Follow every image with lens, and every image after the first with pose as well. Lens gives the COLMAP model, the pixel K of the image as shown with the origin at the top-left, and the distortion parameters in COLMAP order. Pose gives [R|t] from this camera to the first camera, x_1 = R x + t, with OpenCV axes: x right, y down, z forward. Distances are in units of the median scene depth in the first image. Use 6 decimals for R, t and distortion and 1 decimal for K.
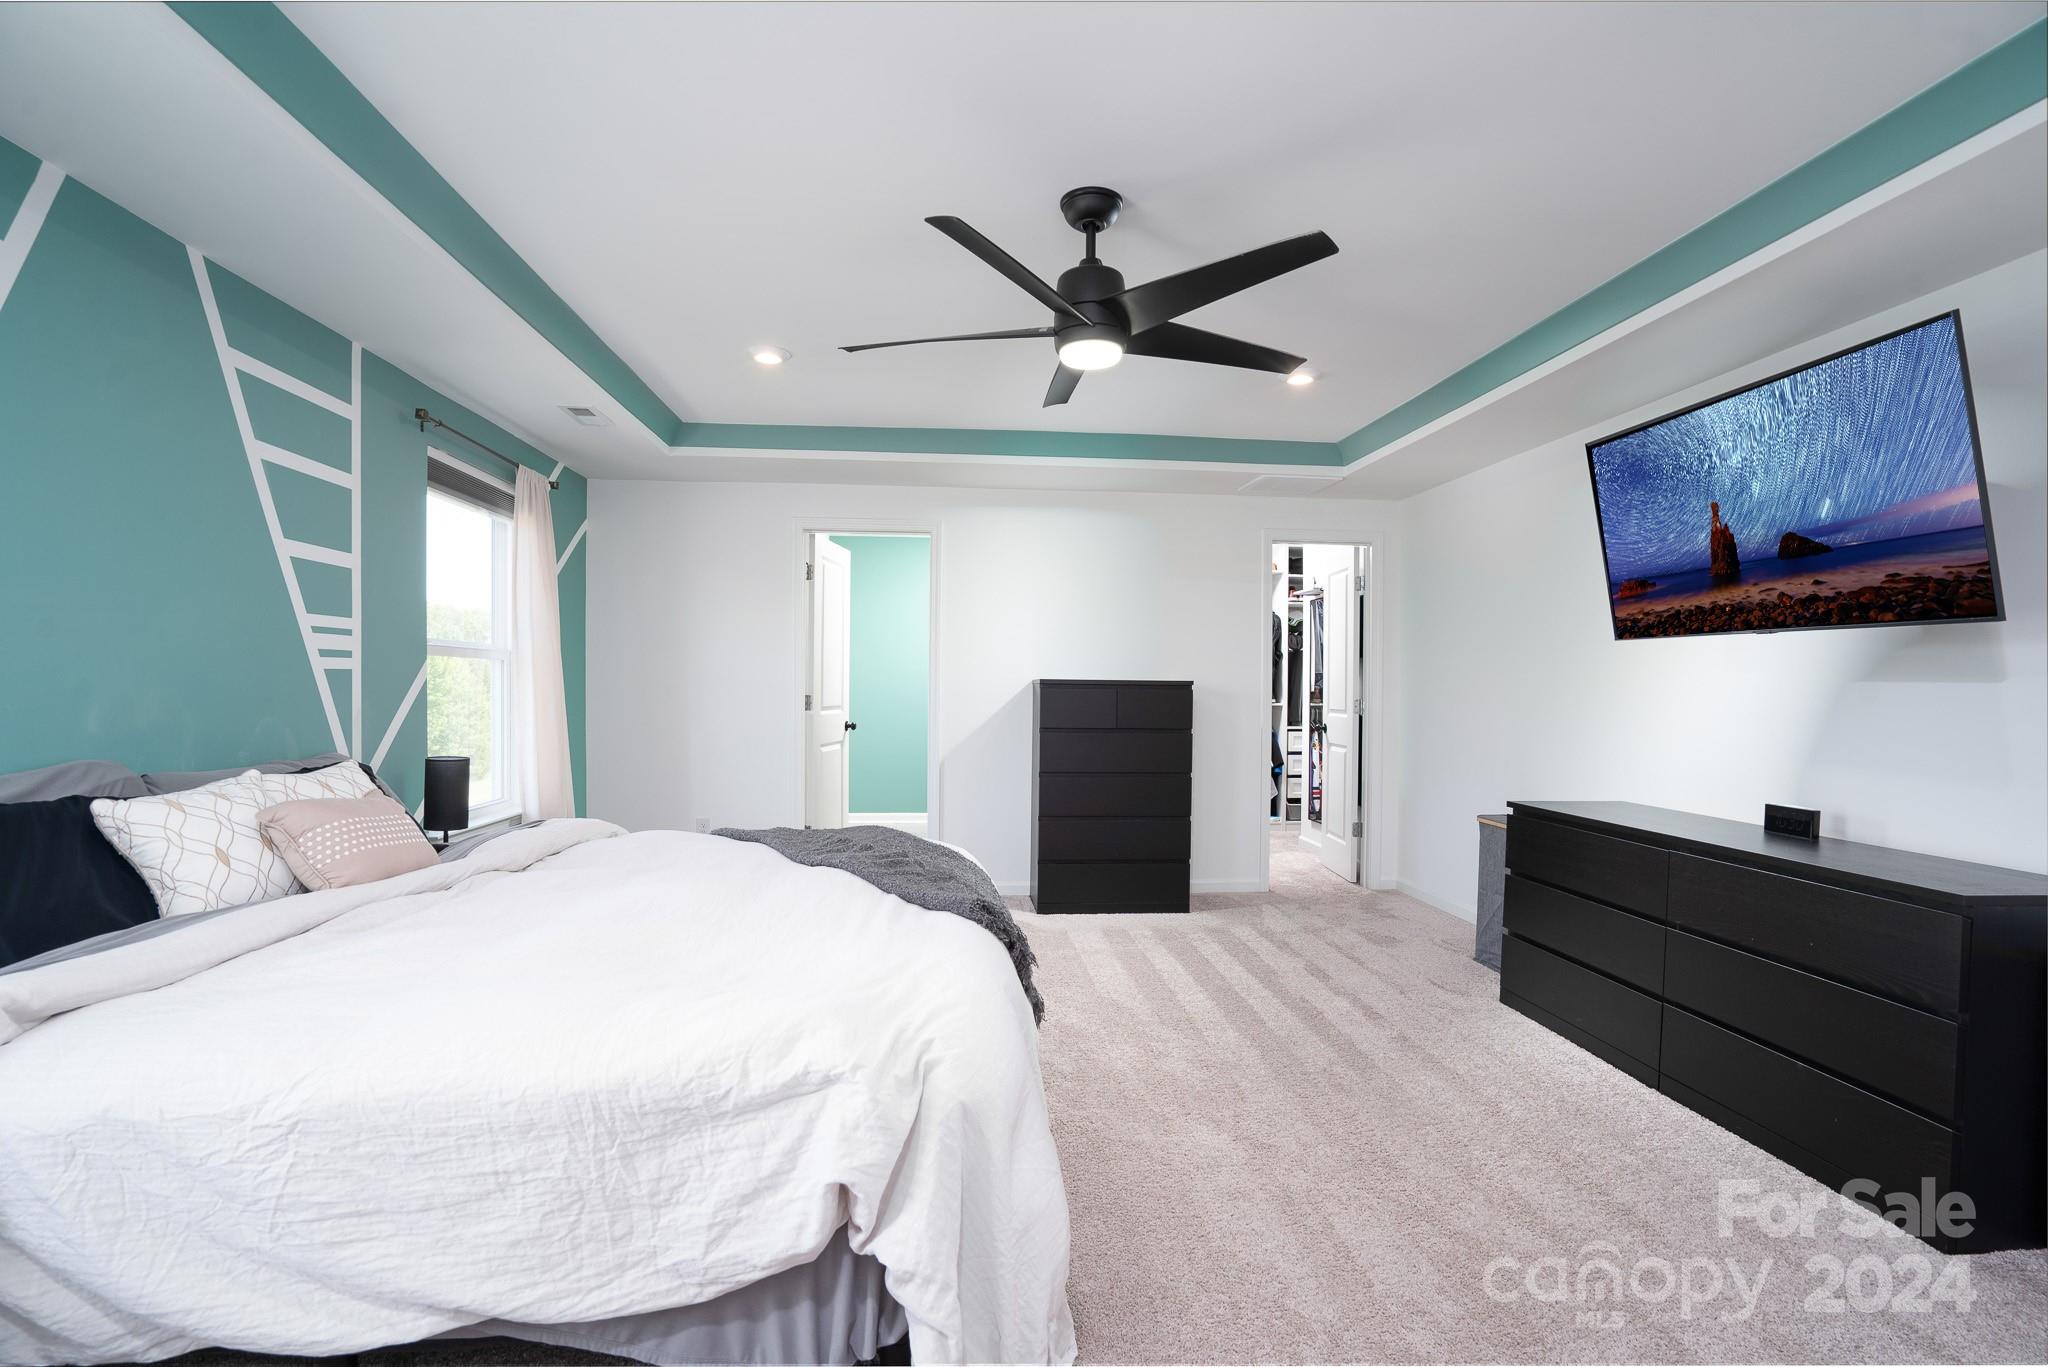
lens RADIAL K [[932.3, 0, 1024.0], [0, 932.3, 683.5], [0, 0, 1]] dist [-0.078331, 0.025758]
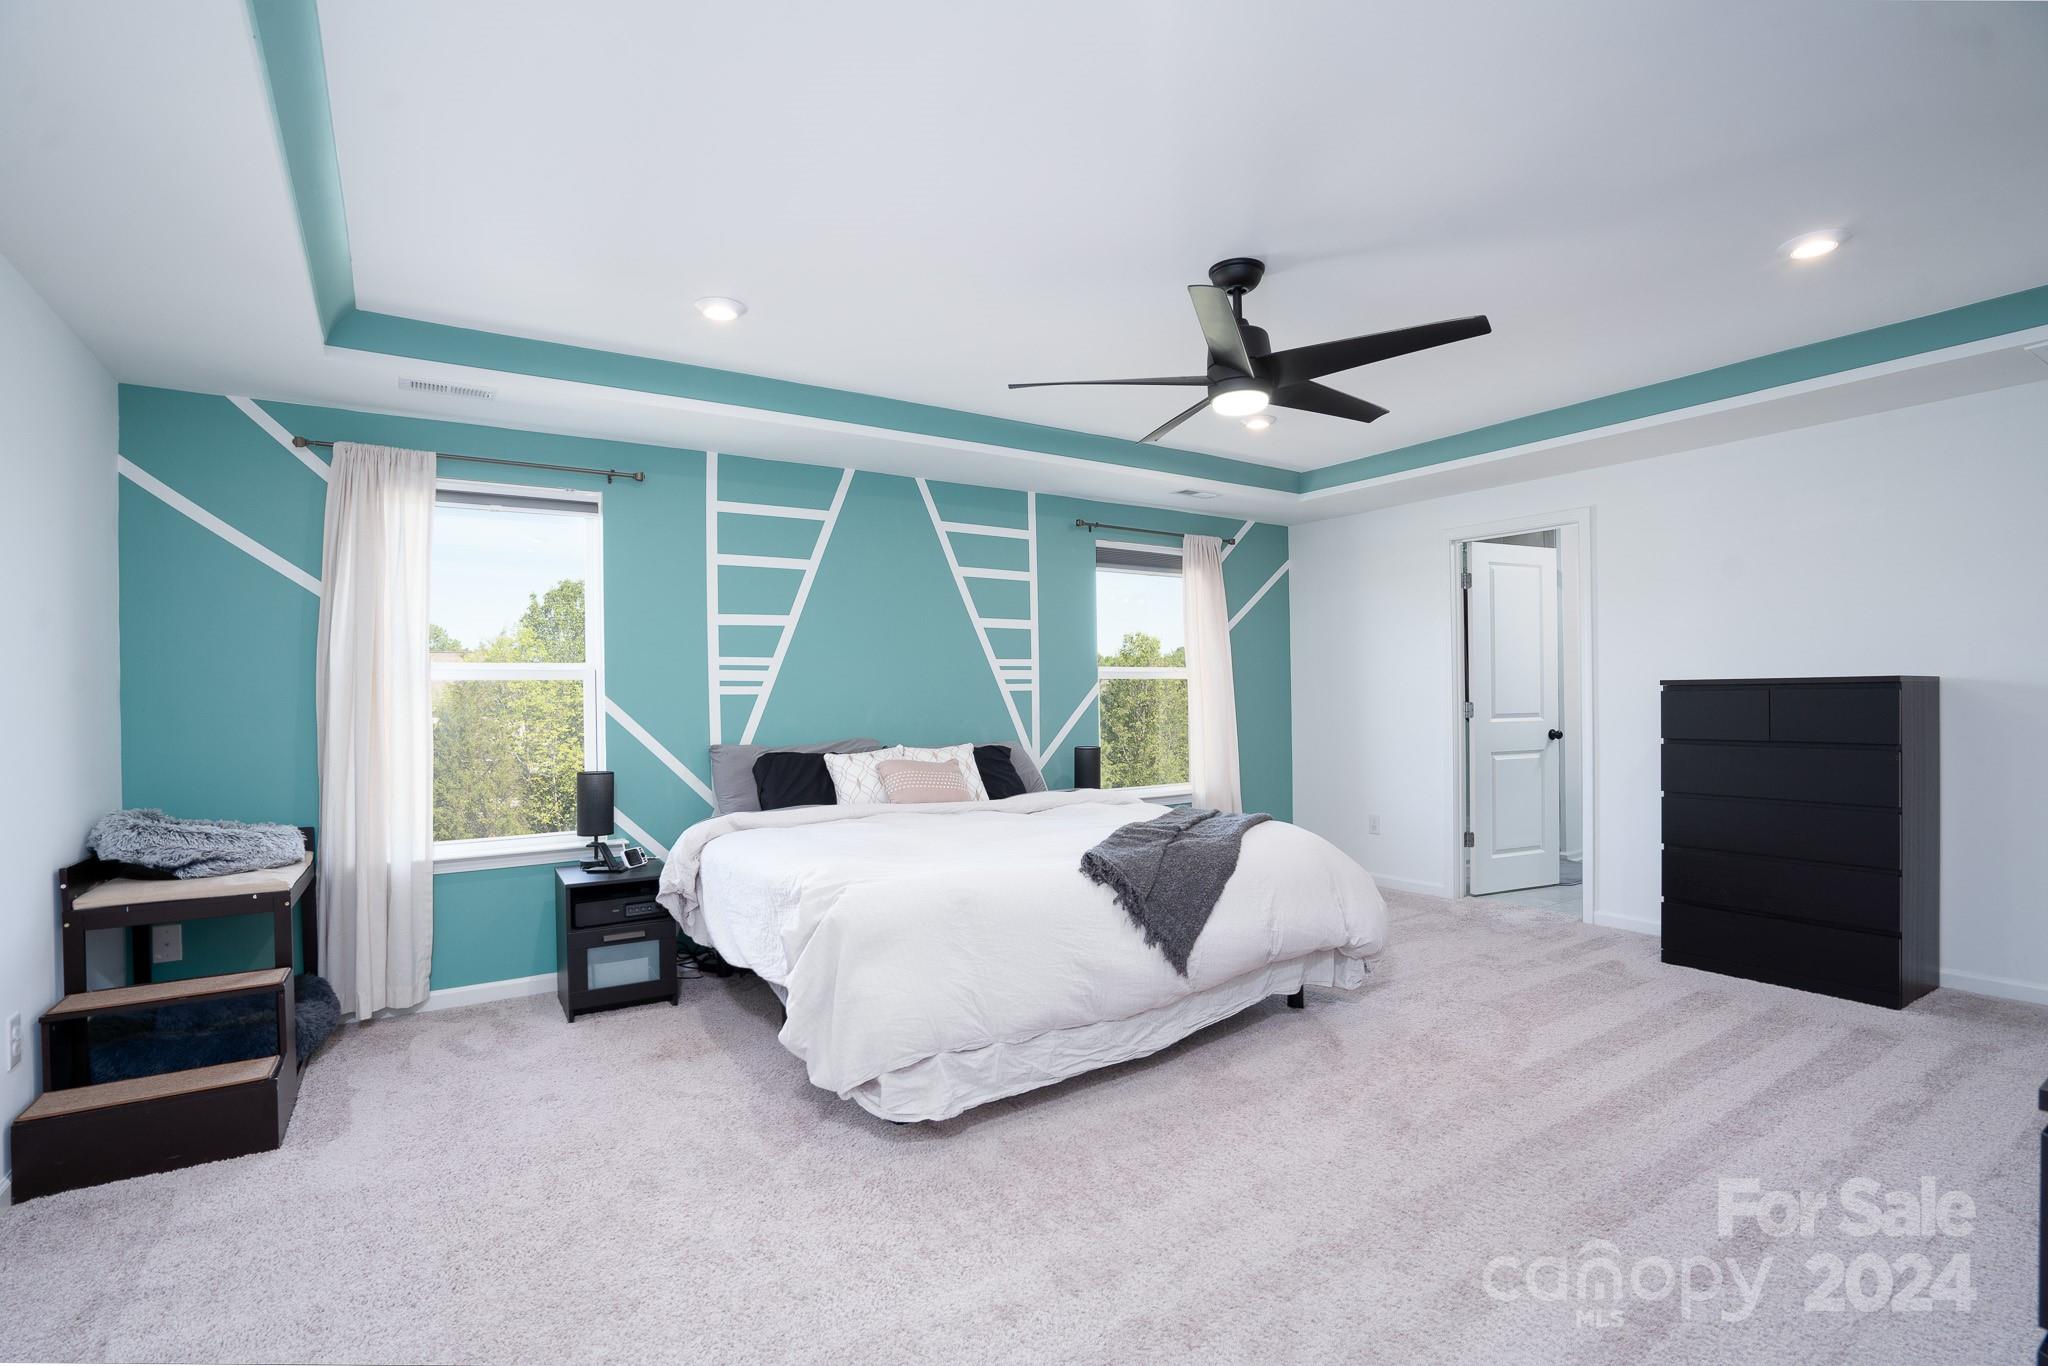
lens RADIAL K [[956.4, 0, 1026.3], [0, 956.4, 701.9], [0, 0, 1]] dist [-0.052200, 0.013893]
pose [[0.474156, -0.007881, -0.880405, 0.793747], [0.019208, 0.999815, 0.001395, 0.002597], [0.880231, -0.017572, 0.474220, 0.160014]]
